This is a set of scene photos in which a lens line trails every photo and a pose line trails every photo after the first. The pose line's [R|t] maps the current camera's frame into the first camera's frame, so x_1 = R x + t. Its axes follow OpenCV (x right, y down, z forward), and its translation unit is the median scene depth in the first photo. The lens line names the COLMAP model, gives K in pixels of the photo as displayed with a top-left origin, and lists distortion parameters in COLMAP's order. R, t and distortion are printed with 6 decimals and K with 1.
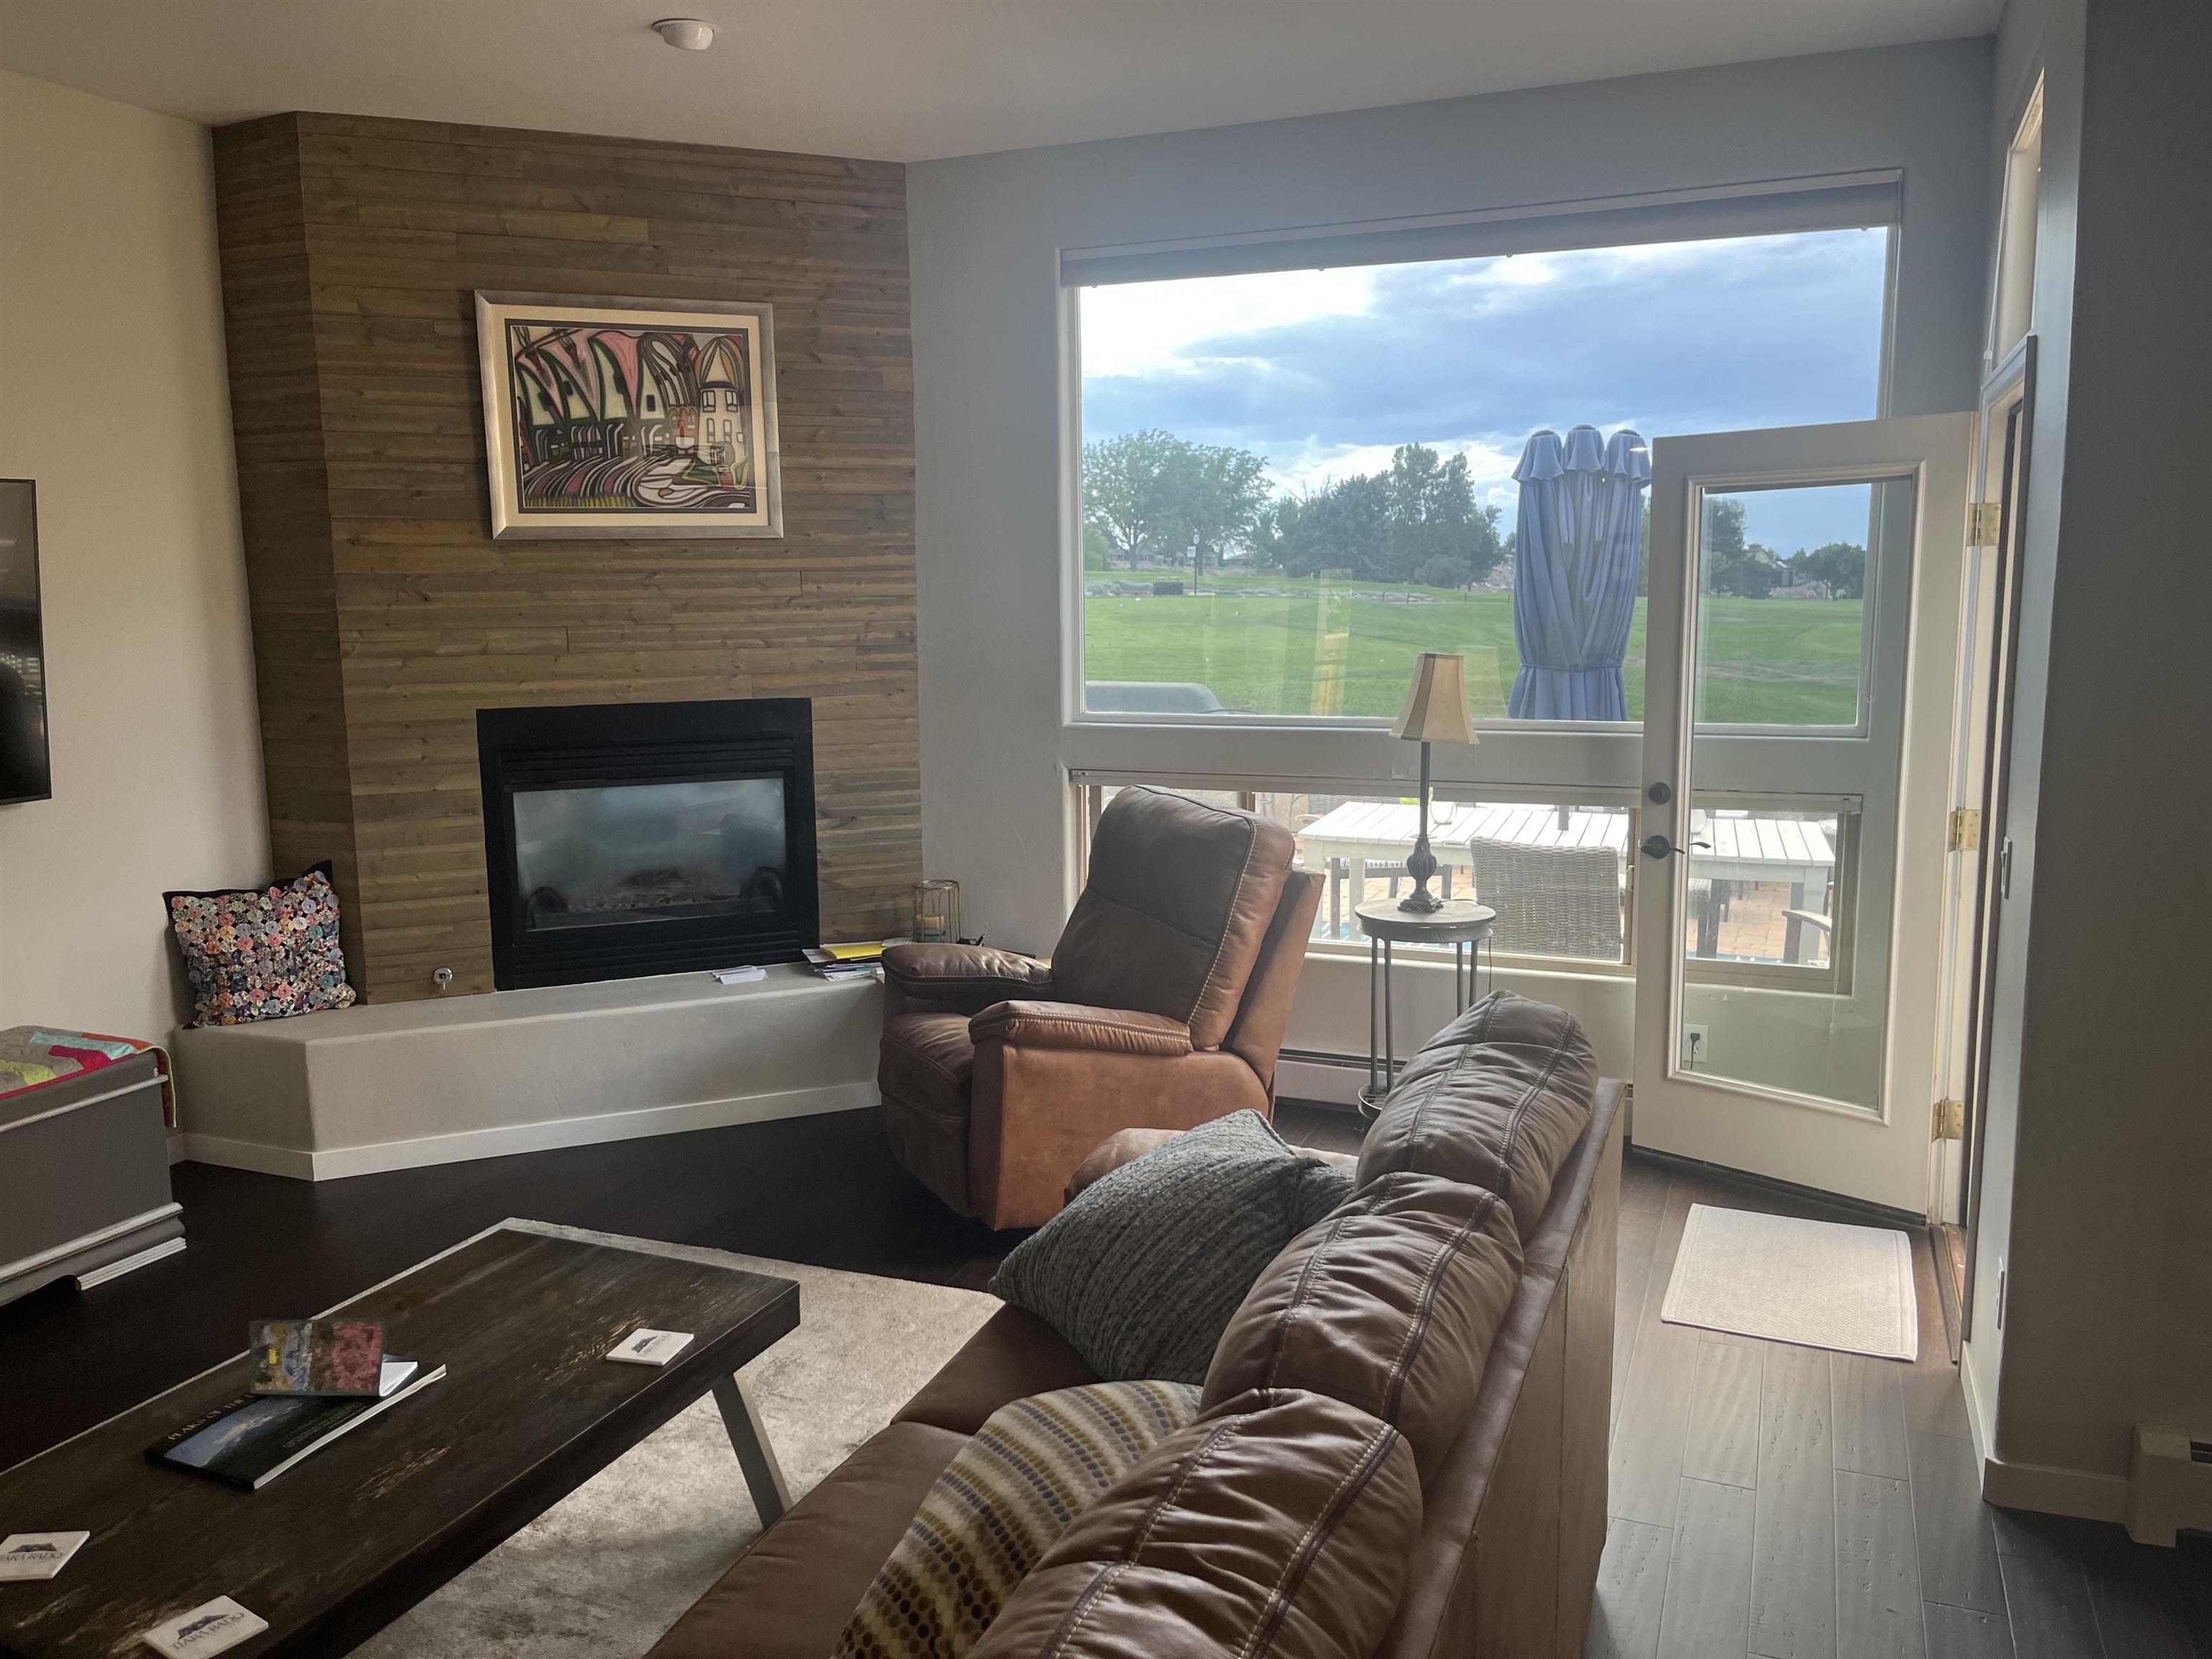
lens RADIAL K [[1668.8, 0, 1100.3], [0, 1668.8, 830.9], [0, 0, 1]] dist [0.032704, -0.032274]
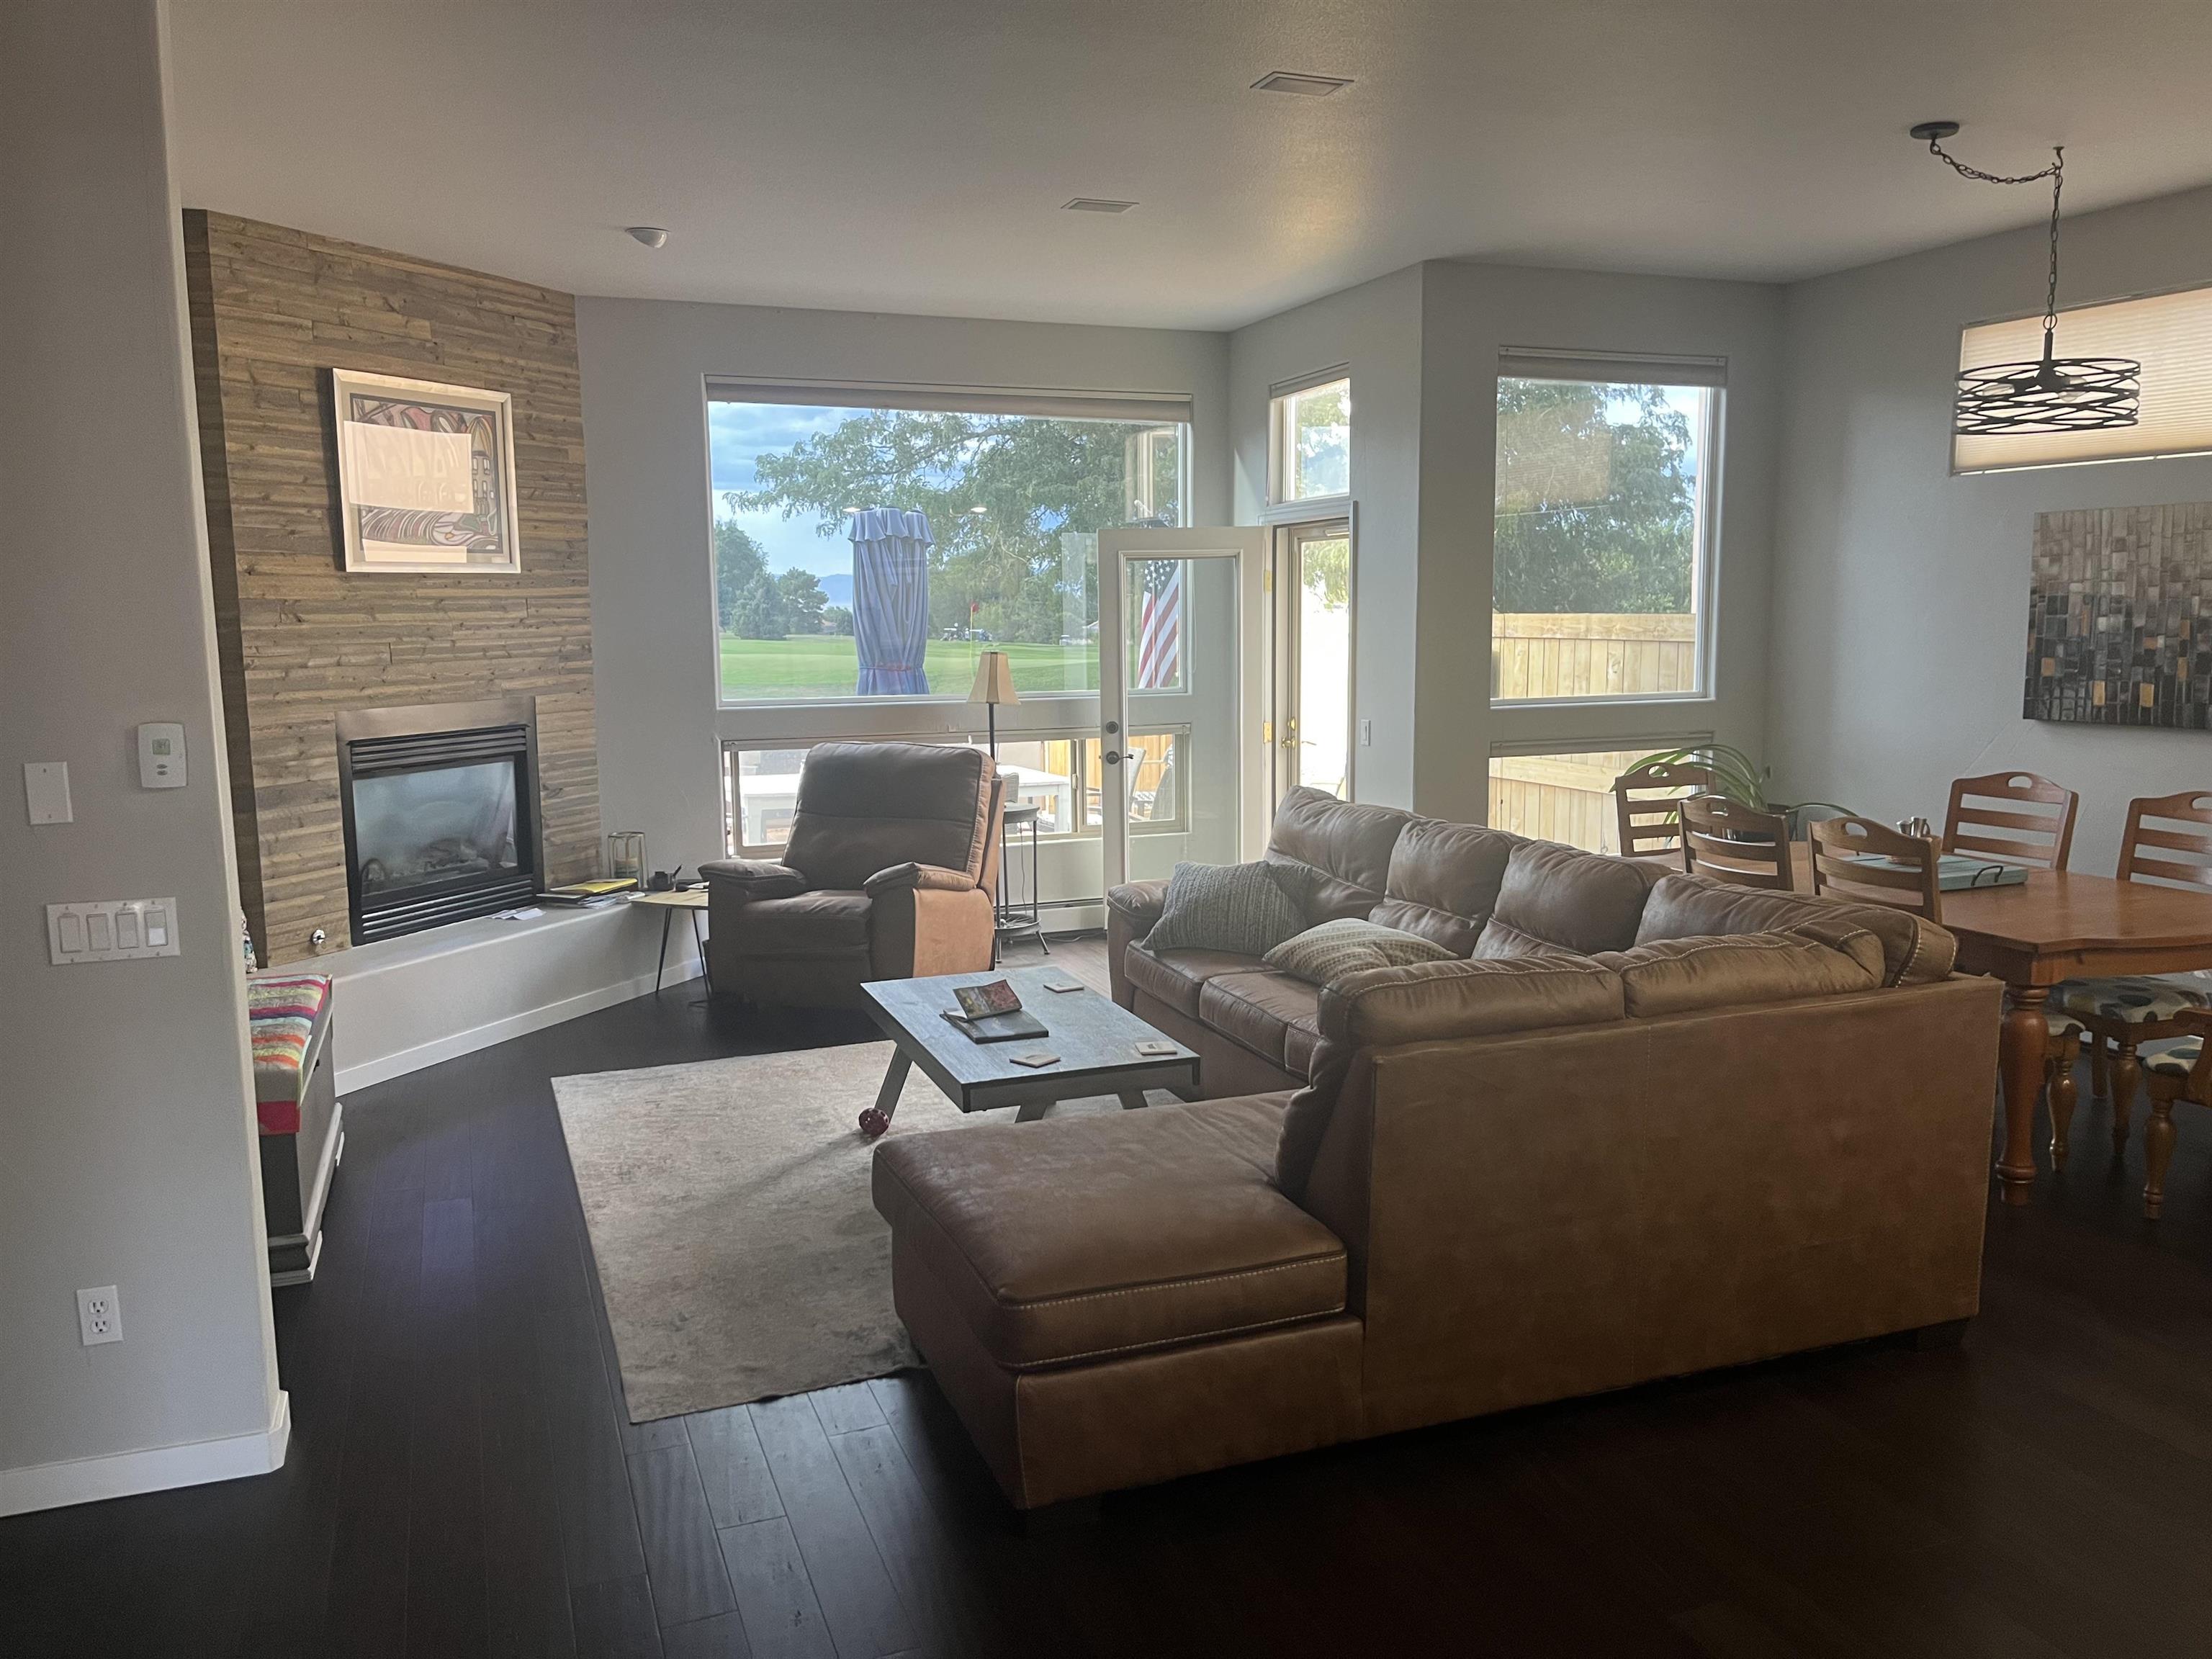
lens RADIAL K [[1668.8, 0, 1118.8], [0, 1668.8, 826.2], [0, 0, 1]] dist [0.032704, -0.032274]
pose [[0.719534, -0.087249, 0.688955, -0.808586], [0.102235, 0.994575, 0.019180, 0.044164], [-0.686891, 0.056635, 0.724551, -0.257958]]
